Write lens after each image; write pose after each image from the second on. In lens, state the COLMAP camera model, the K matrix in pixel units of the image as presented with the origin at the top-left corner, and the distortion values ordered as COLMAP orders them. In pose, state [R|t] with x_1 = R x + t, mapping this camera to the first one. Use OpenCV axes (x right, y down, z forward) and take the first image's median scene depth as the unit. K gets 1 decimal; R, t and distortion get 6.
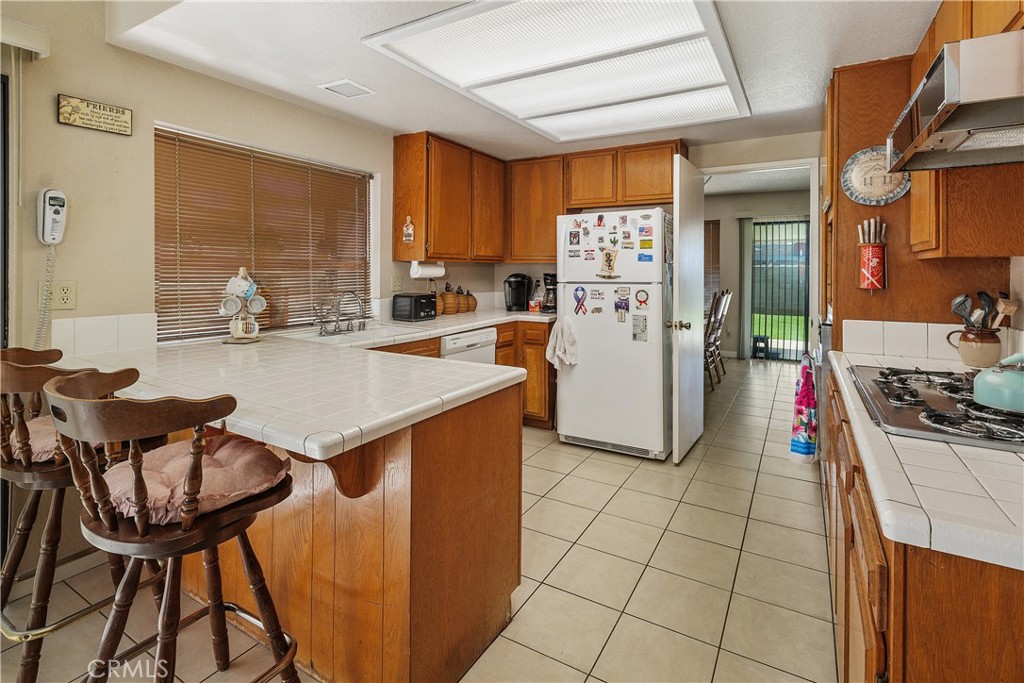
lens RADIAL K [[494.8, 0, 507.5], [0, 494.8, 257.0], [0, 0, 1]] dist [0.001613, 0.000479]
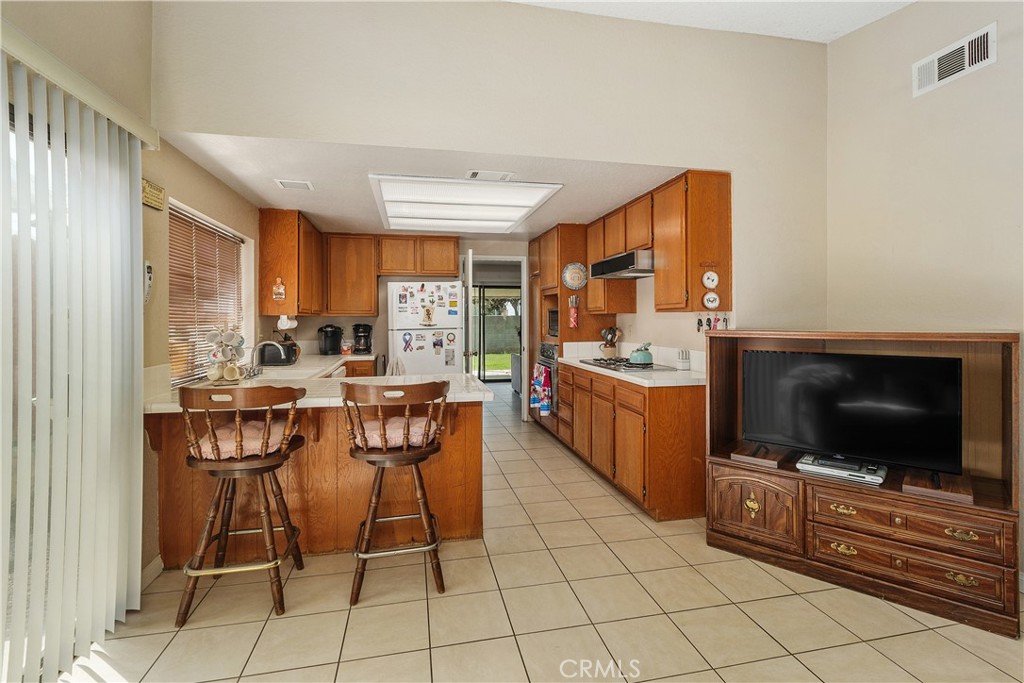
lens RADIAL K [[482.1, 0, 513.7], [0, 482.1, 317.1], [0, 0, 1]] dist [-0.000376, -0.000126]
pose [[0.732507, -0.009756, 0.680690, -0.602306], [-0.005015, 0.999793, 0.019727, -0.014527], [-0.680741, -0.017863, 0.732306, -0.248278]]
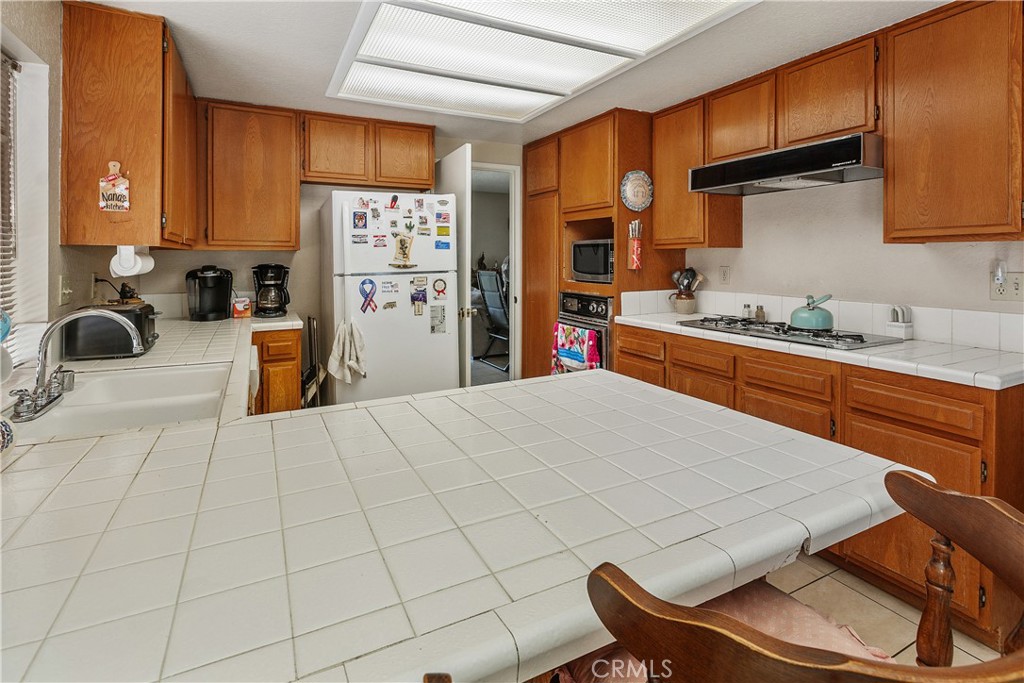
lens RADIAL K [[494.8, 0, 507.5], [0, 494.8, 257.0], [0, 0, 1]] dist [0.001613, 0.000479]
pose [[0.534783, -0.007933, 0.844952, -0.444444], [-0.012268, 0.999778, 0.017151, 0.005988], [-0.844900, -0.019537, 0.534567, 0.368223]]
